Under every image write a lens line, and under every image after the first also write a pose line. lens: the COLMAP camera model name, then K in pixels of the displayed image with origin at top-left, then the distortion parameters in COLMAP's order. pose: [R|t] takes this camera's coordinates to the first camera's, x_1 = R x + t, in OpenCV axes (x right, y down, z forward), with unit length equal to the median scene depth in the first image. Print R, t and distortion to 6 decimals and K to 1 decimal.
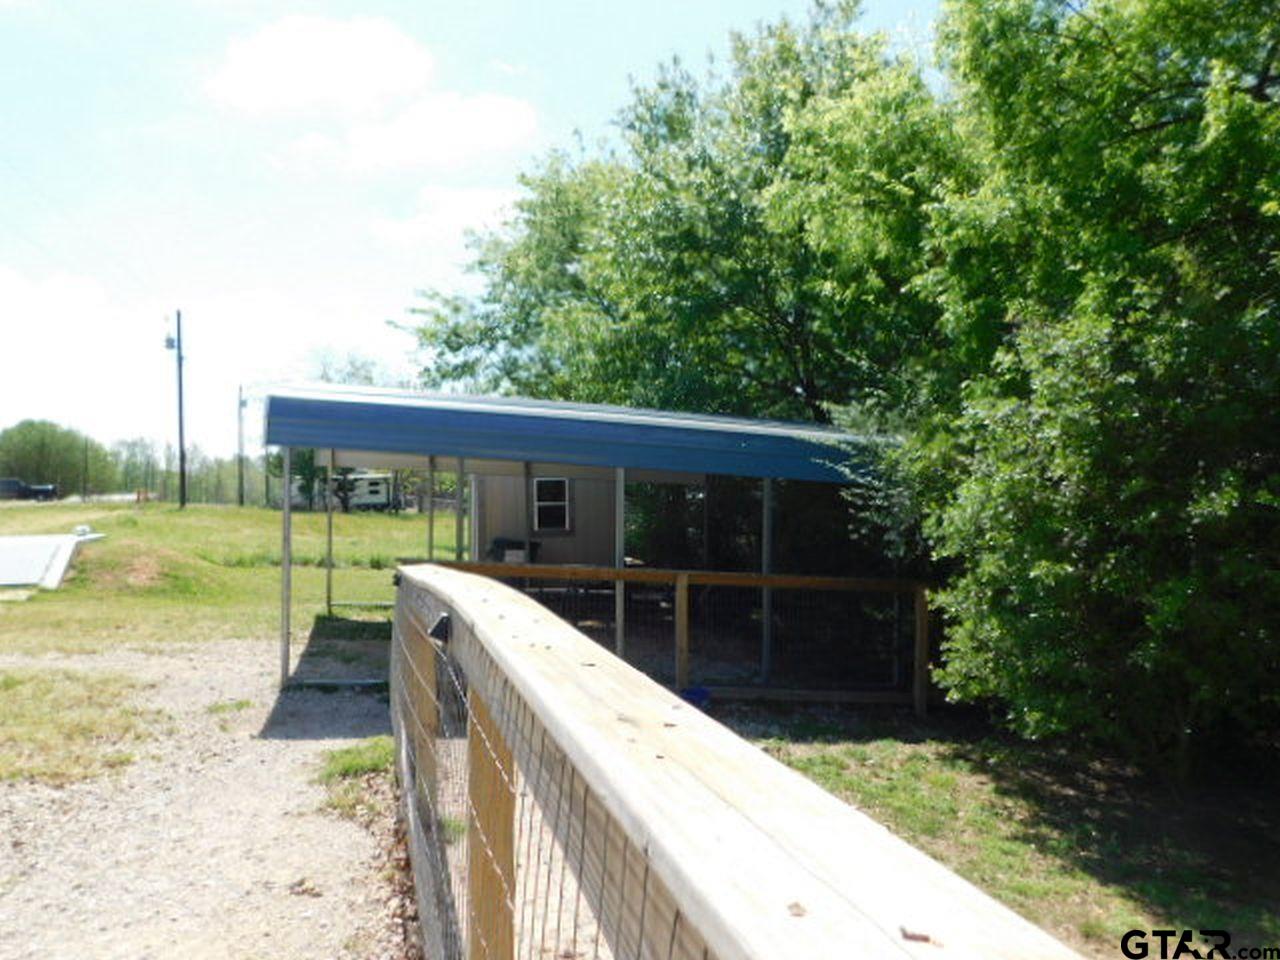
lens RADIAL K [[913.1, 0, 636.5], [0, 913.1, 480.7], [0, 0, 1]] dist [-0.048835, 0.052795]
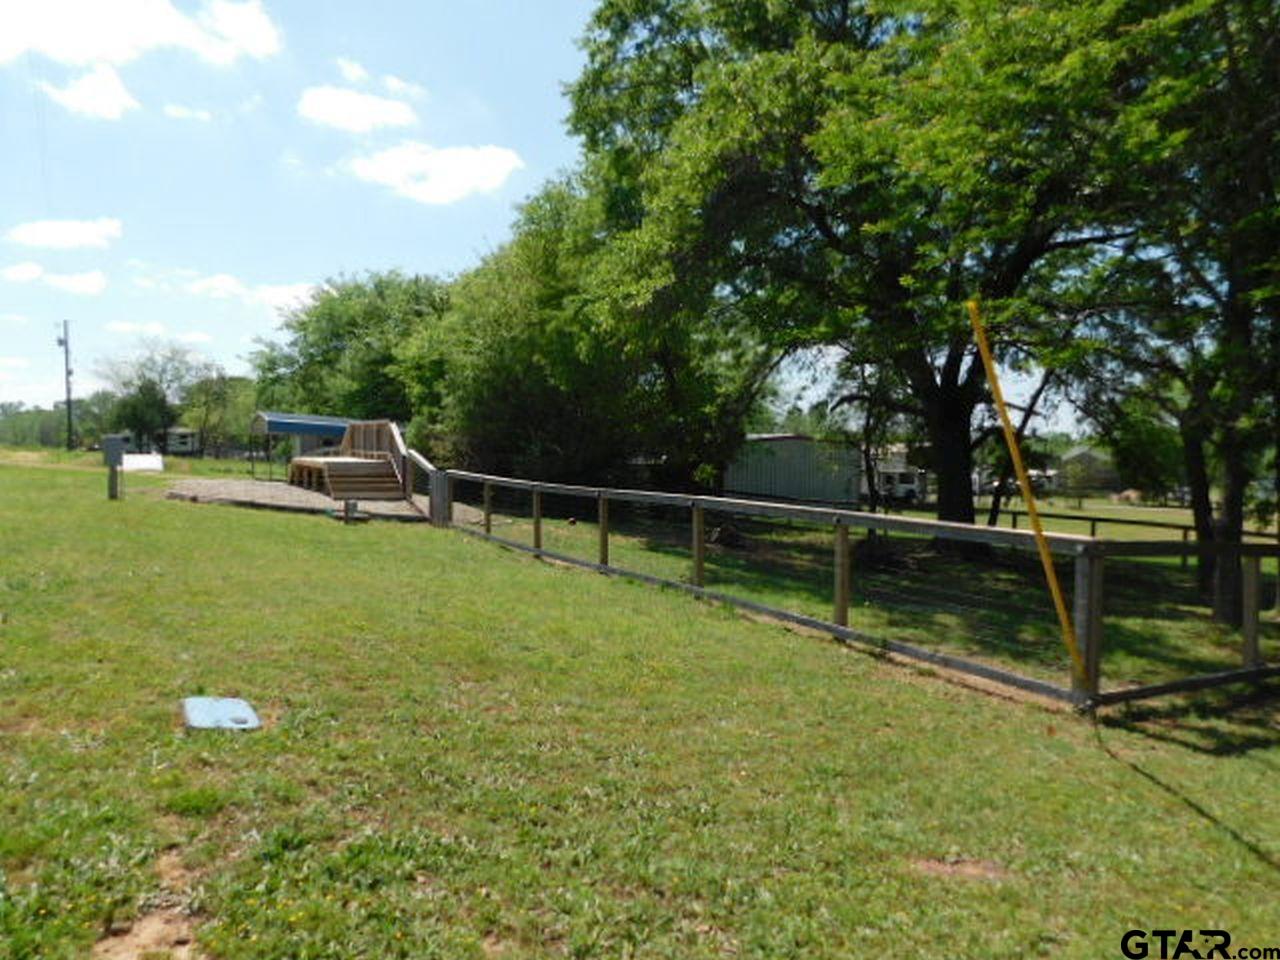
lens RADIAL K [[913.1, 0, 635.3], [0, 913.1, 478.8], [0, 0, 1]] dist [-0.048835, 0.052795]
pose [[0.966554, 0.021047, 0.255599, 0.059305], [-0.030997, 0.998908, 0.034963, -0.004955], [-0.254584, -0.041716, 0.966151, -1.061045]]
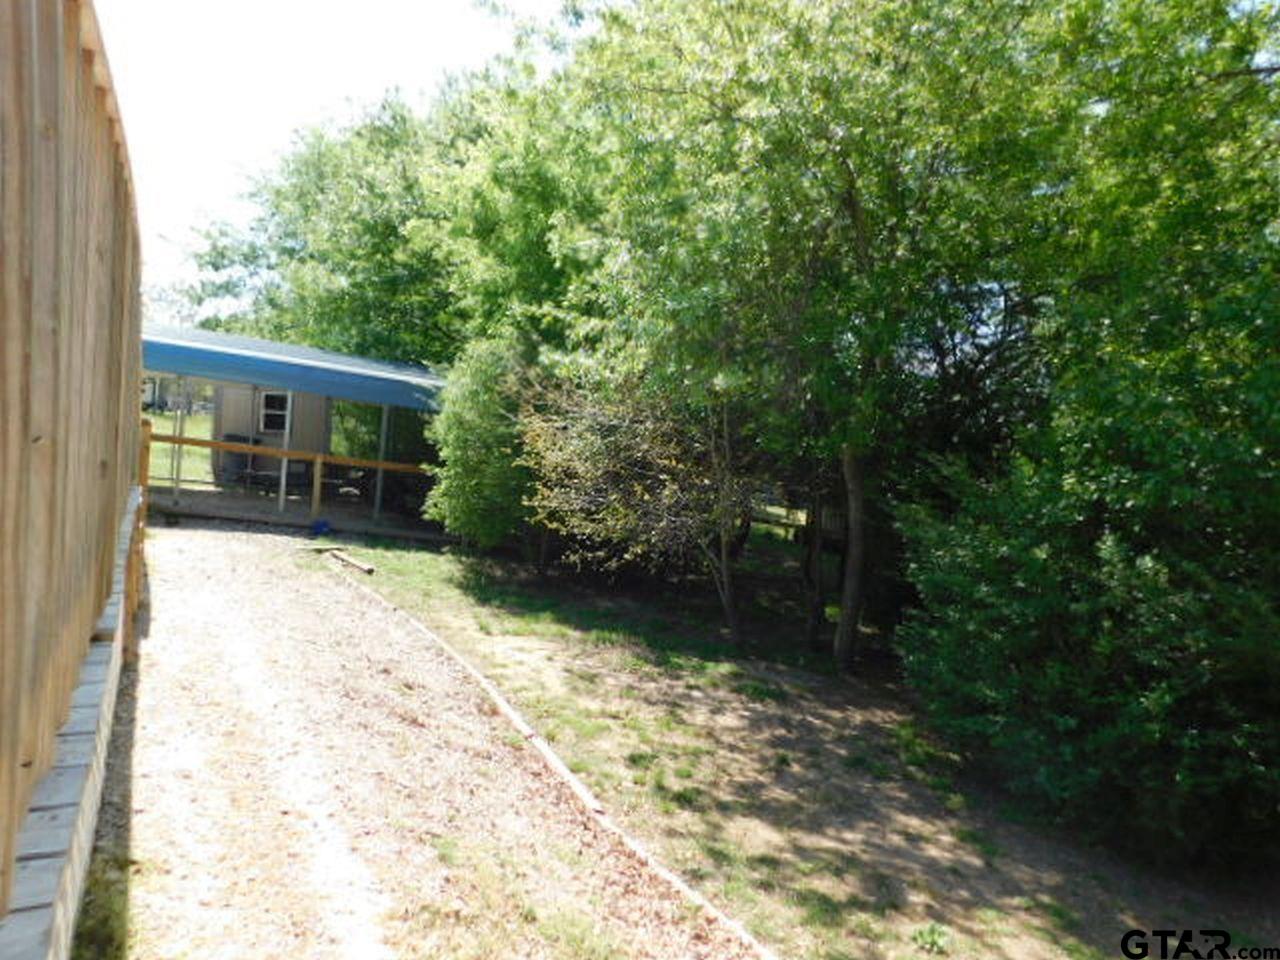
lens RADIAL K [[913.1, 0, 643.6], [0, 913.1, 490.3], [0, 0, 1]] dist [-0.048835, 0.052795]
pose [[0.969006, 0.081120, 0.233337, 0.068256], [-0.099876, 0.992555, 0.069703, -0.003566], [-0.225945, -0.090848, 0.969895, -0.221512]]
